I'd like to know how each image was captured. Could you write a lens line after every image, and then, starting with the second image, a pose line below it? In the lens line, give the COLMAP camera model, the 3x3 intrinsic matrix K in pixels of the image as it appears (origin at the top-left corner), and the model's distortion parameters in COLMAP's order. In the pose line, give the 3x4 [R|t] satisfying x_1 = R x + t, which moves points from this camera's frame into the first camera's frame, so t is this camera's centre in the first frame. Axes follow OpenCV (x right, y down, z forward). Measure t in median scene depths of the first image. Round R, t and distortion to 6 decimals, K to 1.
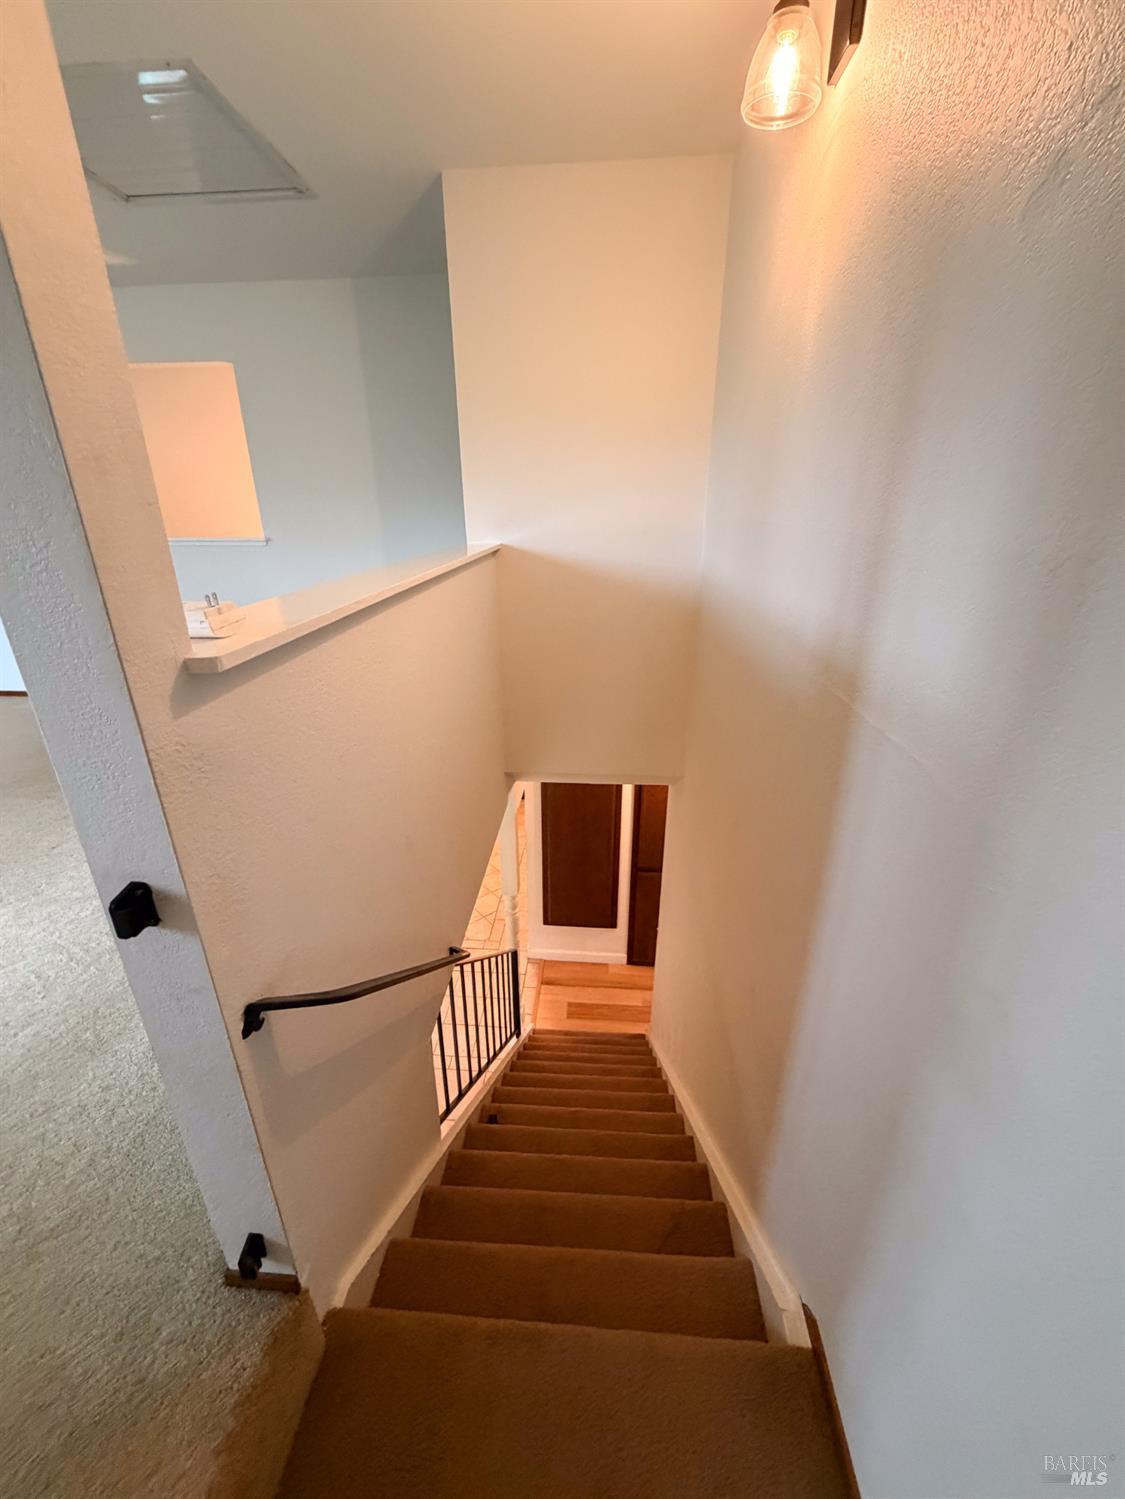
lens RADIAL K [[597.4, 0, 560.2], [0, 597.4, 746.2], [0, 0, 1]] dist [0.001175, -0.000247]
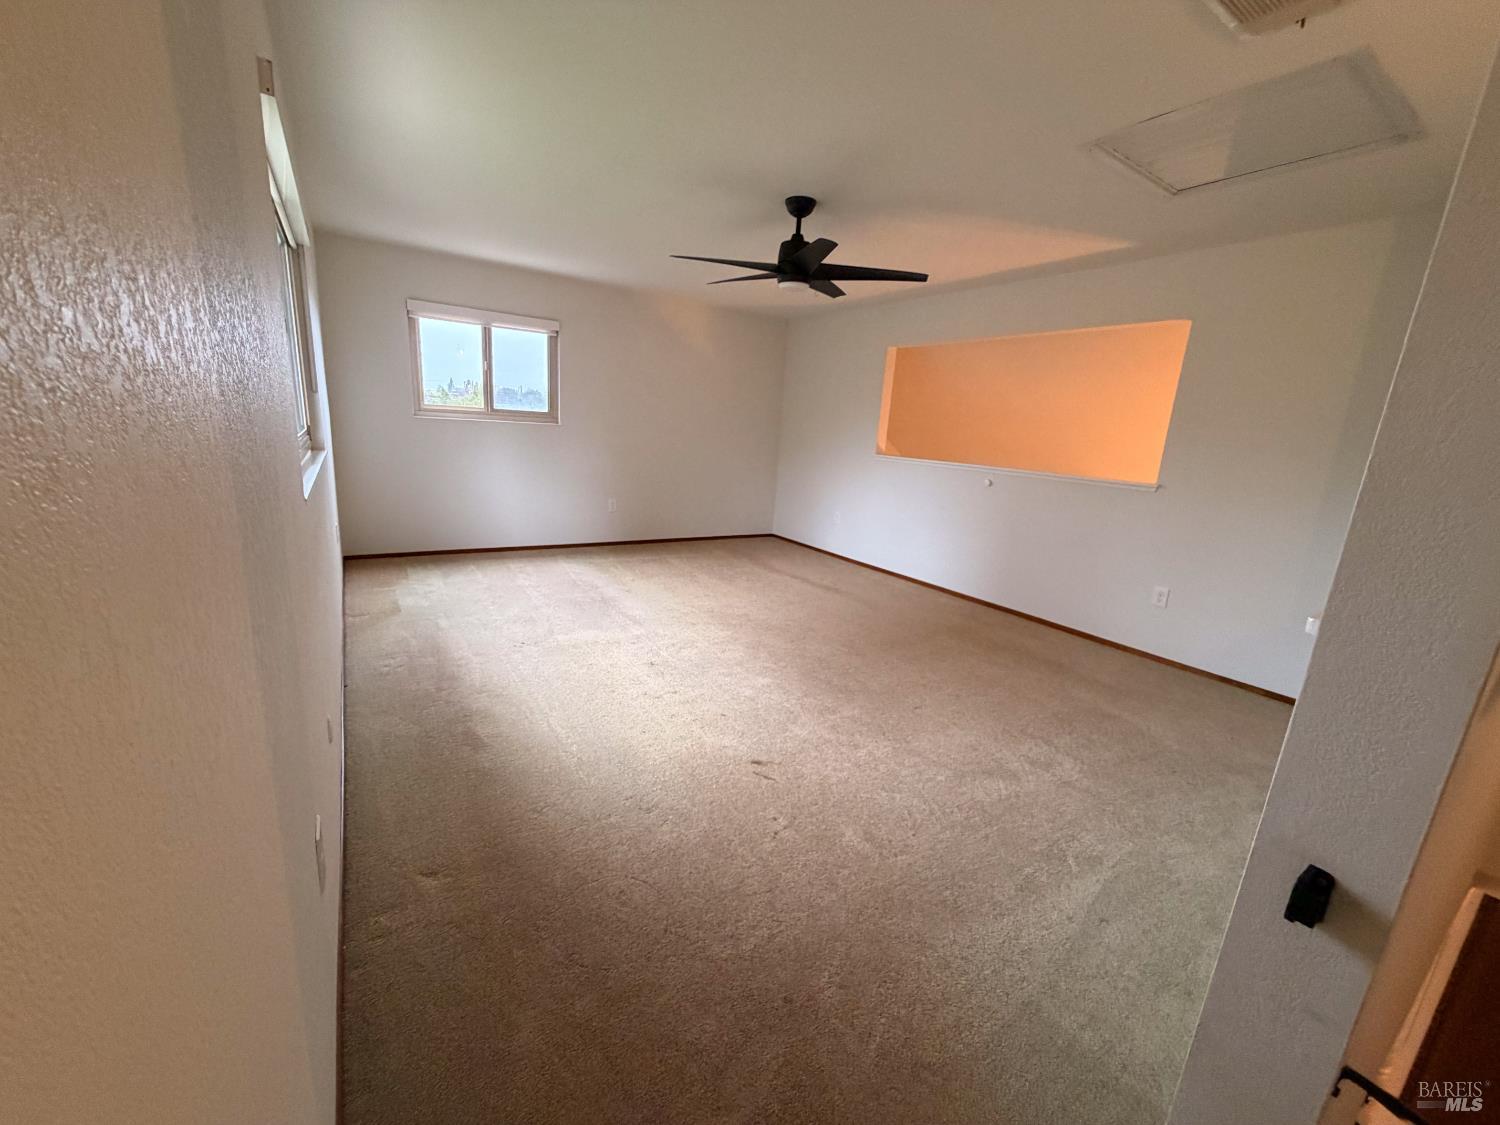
lens RADIAL K [[597.8, 0, 744.7], [0, 597.8, 564.9], [0, 0, 1]] dist [0.001175, -0.000247]
pose [[0.599651, 0.224043, -0.768260, -0.233776], [-0.359343, 0.933168, -0.008344, 0.043152], [0.715047, 0.281072, 0.640083, -0.124618]]
